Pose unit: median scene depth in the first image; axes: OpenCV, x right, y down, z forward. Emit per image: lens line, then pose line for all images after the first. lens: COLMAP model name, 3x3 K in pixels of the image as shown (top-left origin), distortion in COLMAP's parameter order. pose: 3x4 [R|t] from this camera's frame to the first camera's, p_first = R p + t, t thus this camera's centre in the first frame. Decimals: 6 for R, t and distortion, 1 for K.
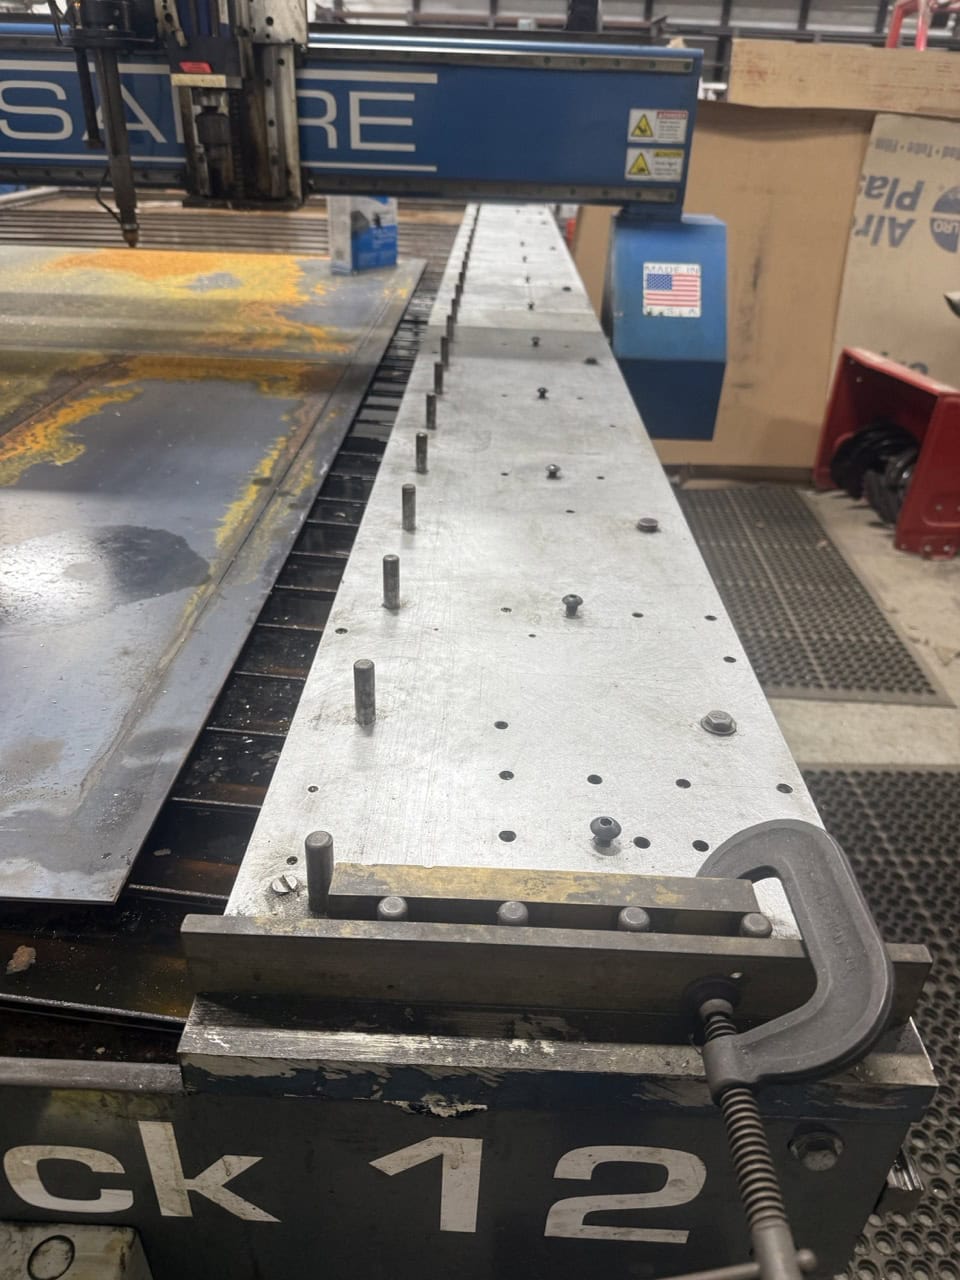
lens RADIAL K [[907.2, 0, 482.5], [0, 907.2, 642.8], [0, 0, 1]] dist [0.004833, -0.012572]
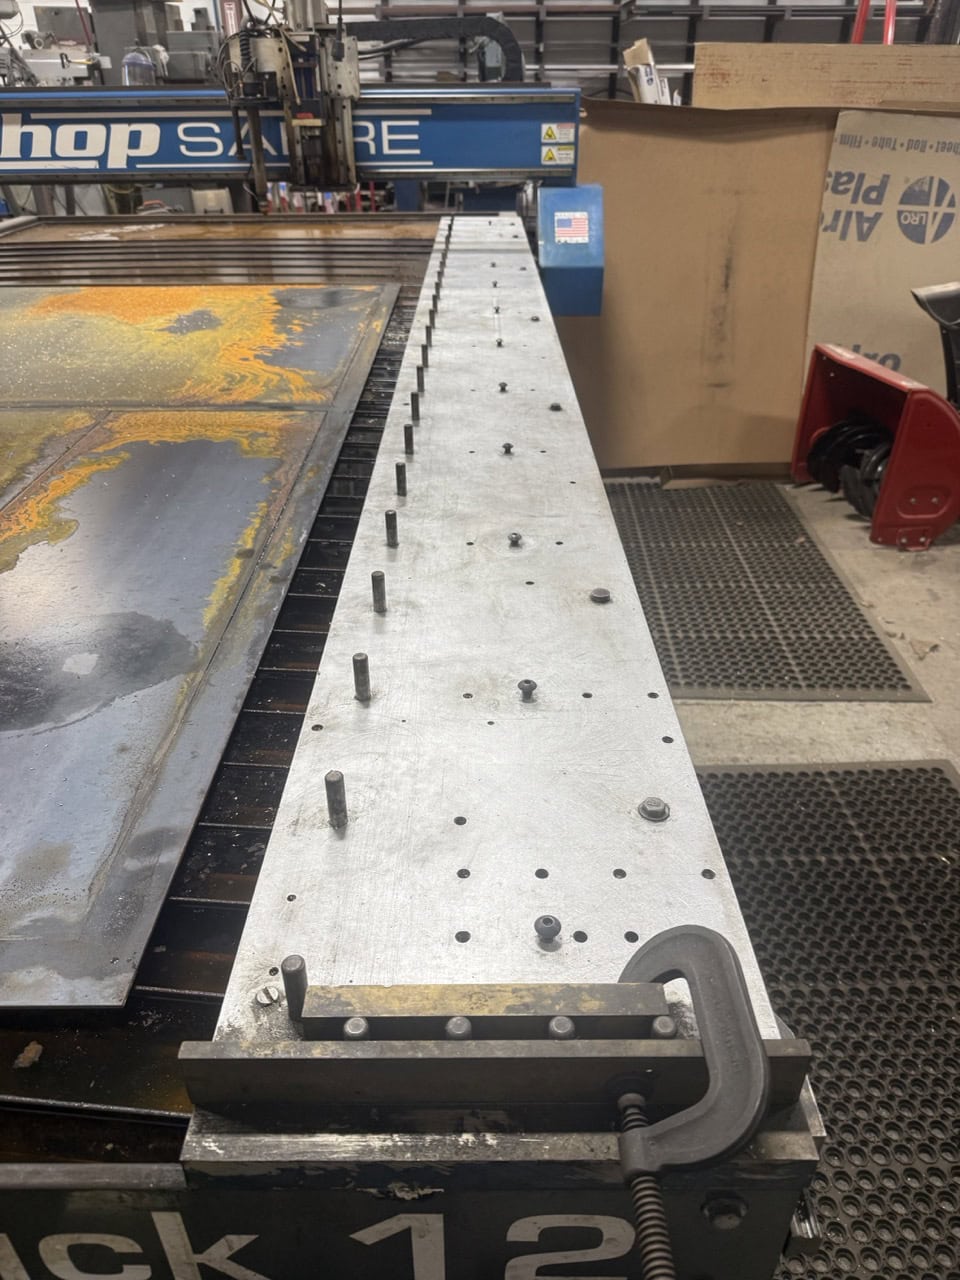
lens RADIAL K [[901.8, 0, 483.0], [0, 901.8, 641.9], [0, 0, 1]] dist [0.018505, -0.023446]
pose [[0.999010, -0.044475, -0.000685, 0.050718], [0.044480, 0.998824, 0.019271, -0.128041], [-0.000173, -0.019283, 0.999814, -0.096587]]
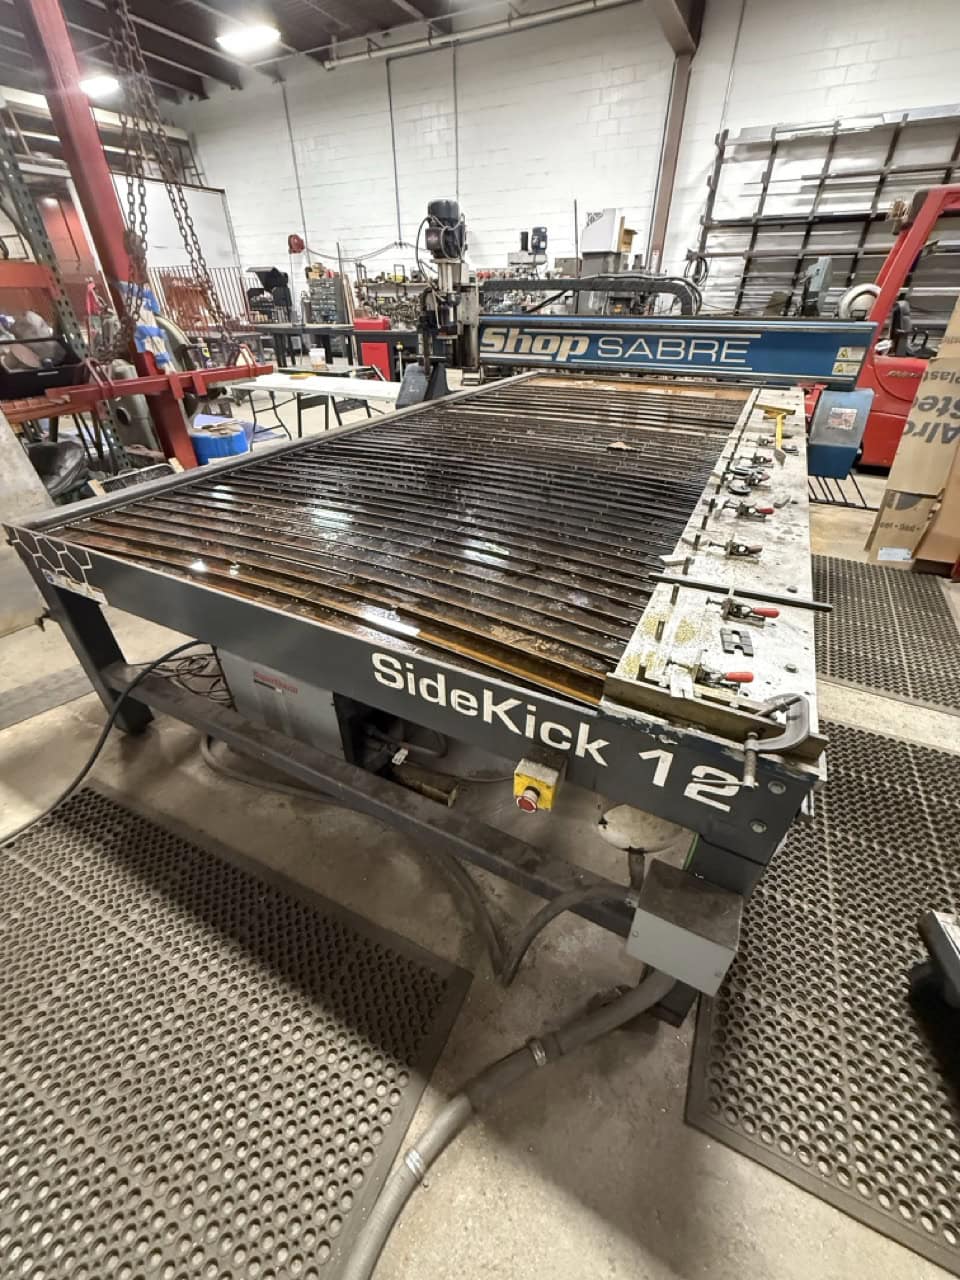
lens RADIAL K [[506.5, 0, 484.0], [0, 506.5, 628.0], [0, 0, 1]] dist [-0.001432, -0.000091]
pose [[0.894485, 0.218701, -0.389957, 0.001352], [-0.202258, 0.975782, 0.083310, 0.024001], [0.398734, 0.004352, 0.917057, -0.664046]]
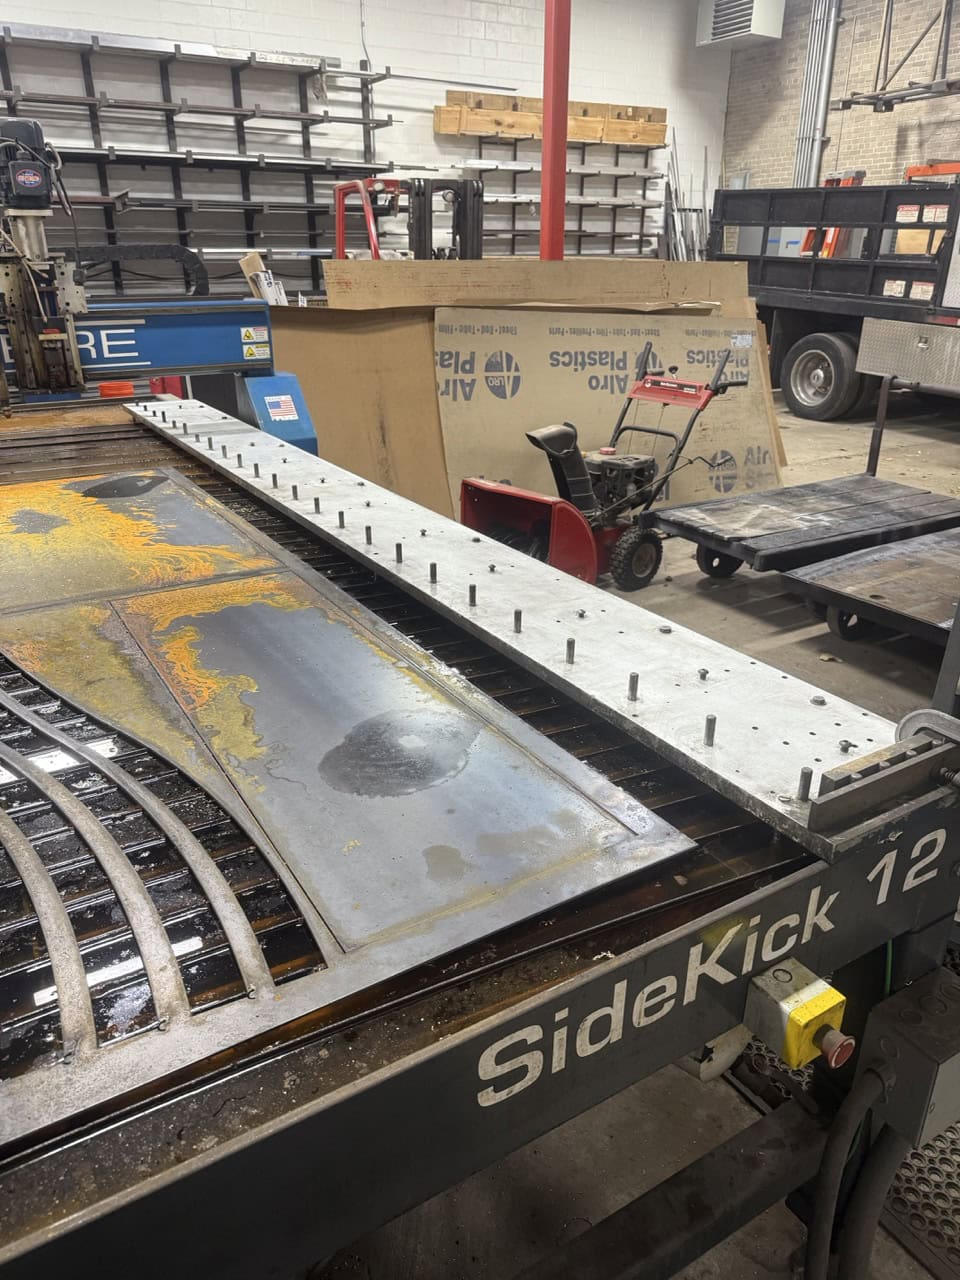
lens RADIAL K [[897.3, 0, 456.1], [0, 897.3, 669.8], [0, 0, 1]] dist [0.078064, -0.120352]
pose [[0.850412, -0.252381, 0.461631, -1.303710], [0.293304, 0.955855, -0.017740, -0.179999], [-0.436774, 0.150485, 0.886895, -0.534553]]
